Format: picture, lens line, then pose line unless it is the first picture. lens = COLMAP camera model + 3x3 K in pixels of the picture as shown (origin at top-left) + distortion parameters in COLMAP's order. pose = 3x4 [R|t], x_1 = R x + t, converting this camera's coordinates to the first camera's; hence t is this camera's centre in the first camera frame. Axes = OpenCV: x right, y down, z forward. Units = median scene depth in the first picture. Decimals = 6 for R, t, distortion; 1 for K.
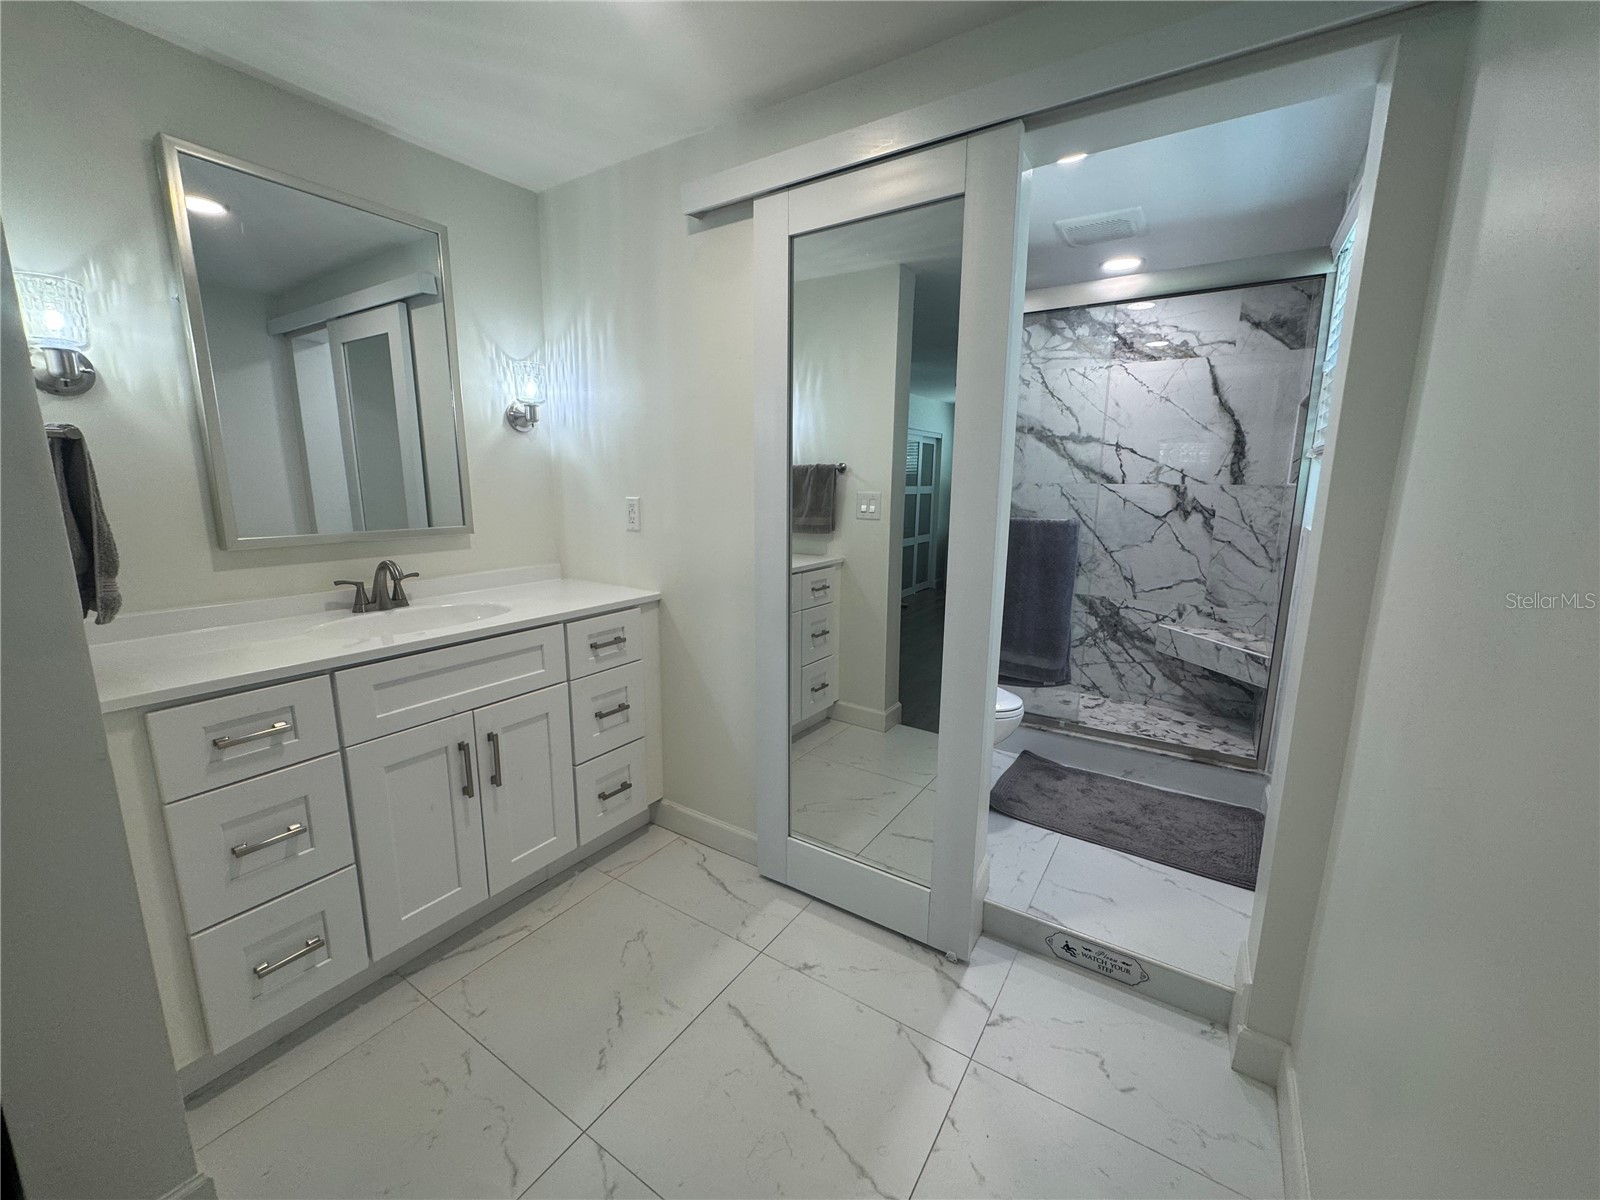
lens RADIAL K [[633.2, 0, 800.0], [0, 633.2, 600.0], [0, 0, 1]] dist [-0.001932, -0.000398]
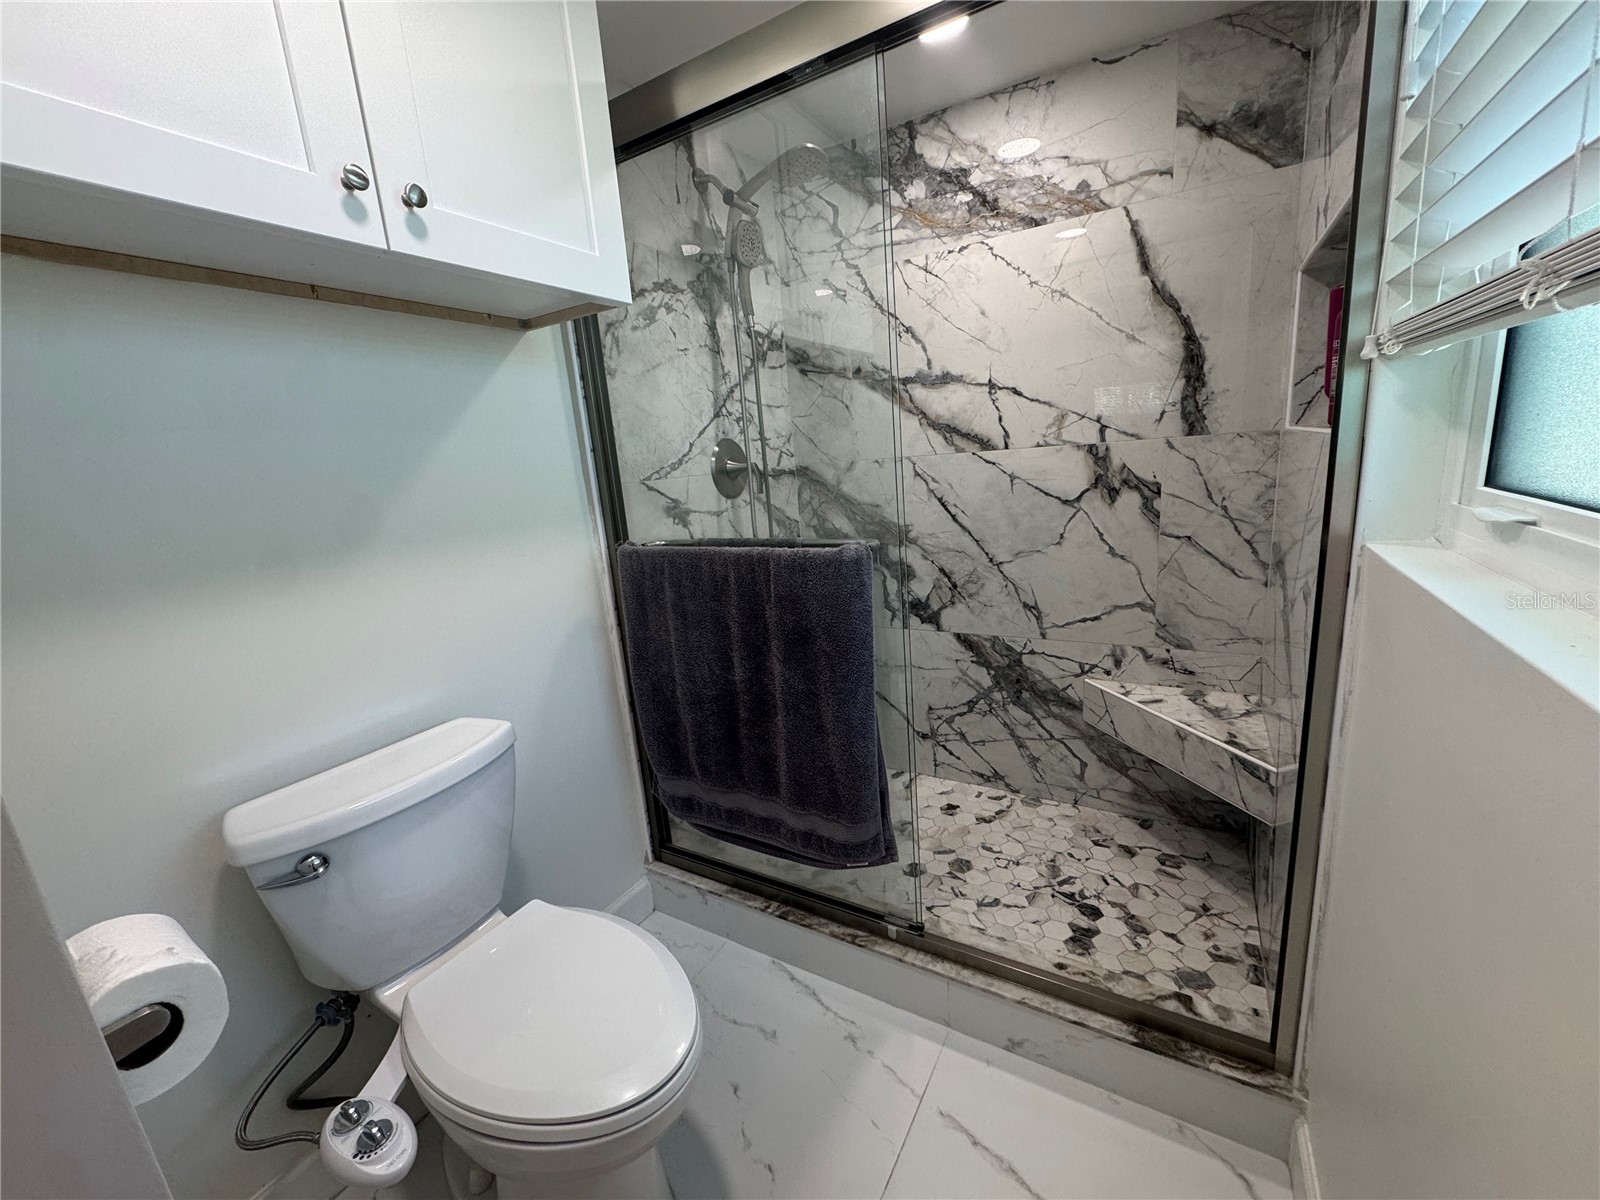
lens RADIAL K [[633.2, 0, 800.0], [0, 633.2, 600.0], [0, 0, 1]] dist [-0.001932, -0.000398]
pose [[0.995594, -0.090891, 0.023073, 0.301601], [0.090163, 0.995449, 0.030853, -0.081806], [-0.025772, -0.028637, 0.999258, 0.423815]]
